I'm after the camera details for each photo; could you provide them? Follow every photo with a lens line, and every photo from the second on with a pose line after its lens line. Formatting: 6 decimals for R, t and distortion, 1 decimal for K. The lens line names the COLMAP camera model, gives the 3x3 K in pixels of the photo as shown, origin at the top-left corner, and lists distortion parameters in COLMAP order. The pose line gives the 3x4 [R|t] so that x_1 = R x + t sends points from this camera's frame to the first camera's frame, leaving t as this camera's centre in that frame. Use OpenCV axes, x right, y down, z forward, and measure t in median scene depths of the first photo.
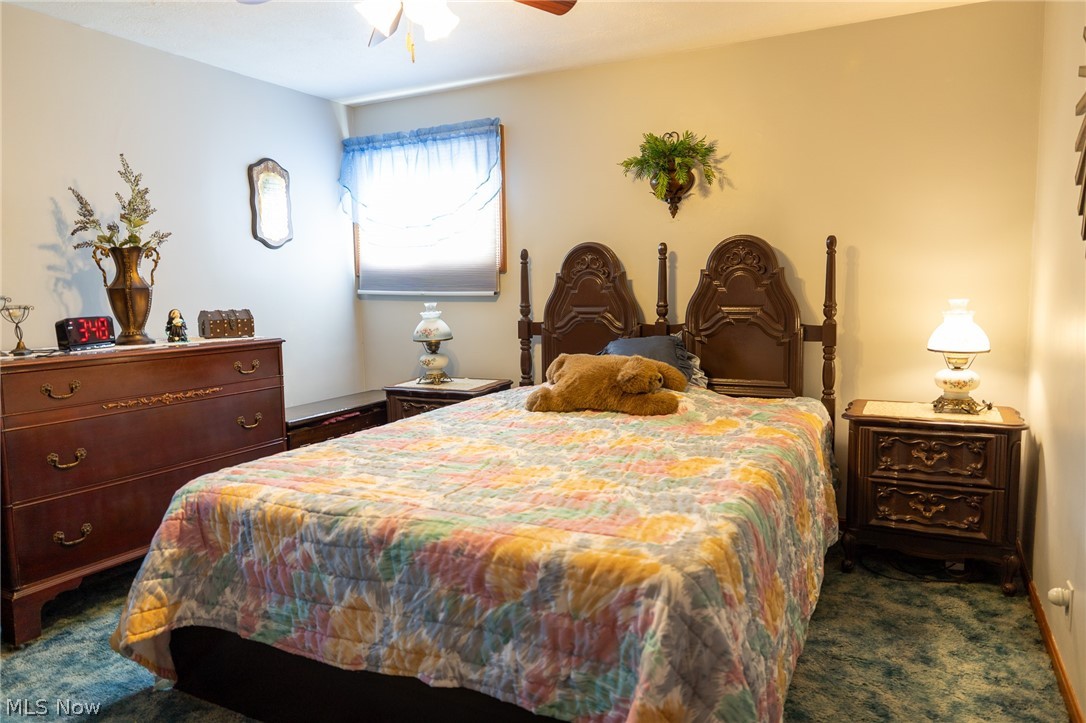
lens RADIAL K [[724.7, 0, 543.0], [0, 724.7, 361.5], [0, 0, 1]] dist [-0.000128, -0.001620]
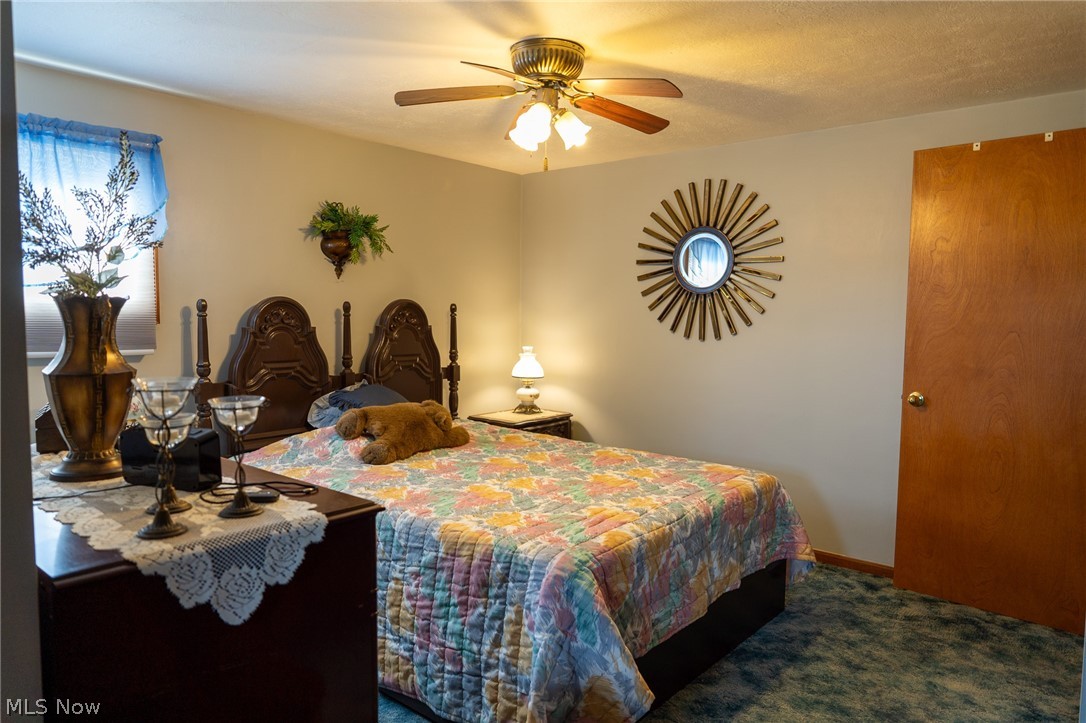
lens RADIAL K [[724.7, 0, 543.0], [0, 724.7, 361.5], [0, 0, 1]] dist [-0.000128, -0.001620]
pose [[0.210094, -0.050623, 0.976370, -1.058733], [0.087739, 0.995605, 0.032740, -0.100519], [-0.973736, 0.078787, 0.213612, 0.580687]]
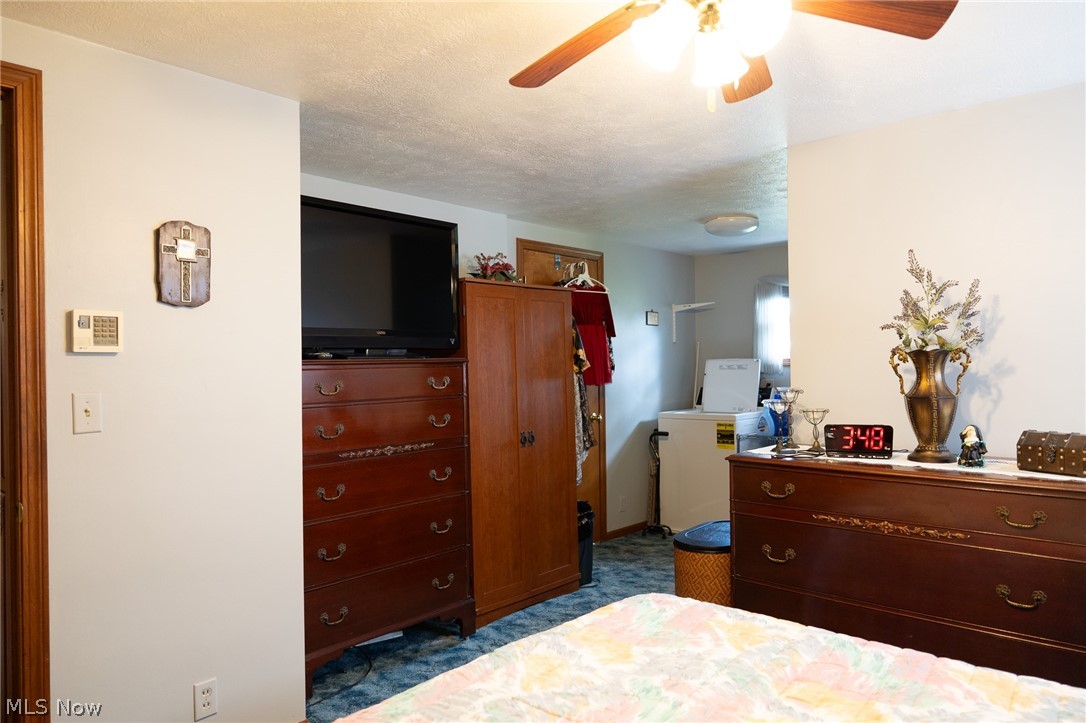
lens RADIAL K [[724.7, 0, 543.0], [0, 724.7, 361.5], [0, 0, 1]] dist [-0.000128, -0.001620]
pose [[-0.249667, 0.017938, -0.968166, 0.408368], [-0.083975, 0.995661, 0.040103, -0.143291], [0.964684, 0.091314, -0.247077, 0.782814]]
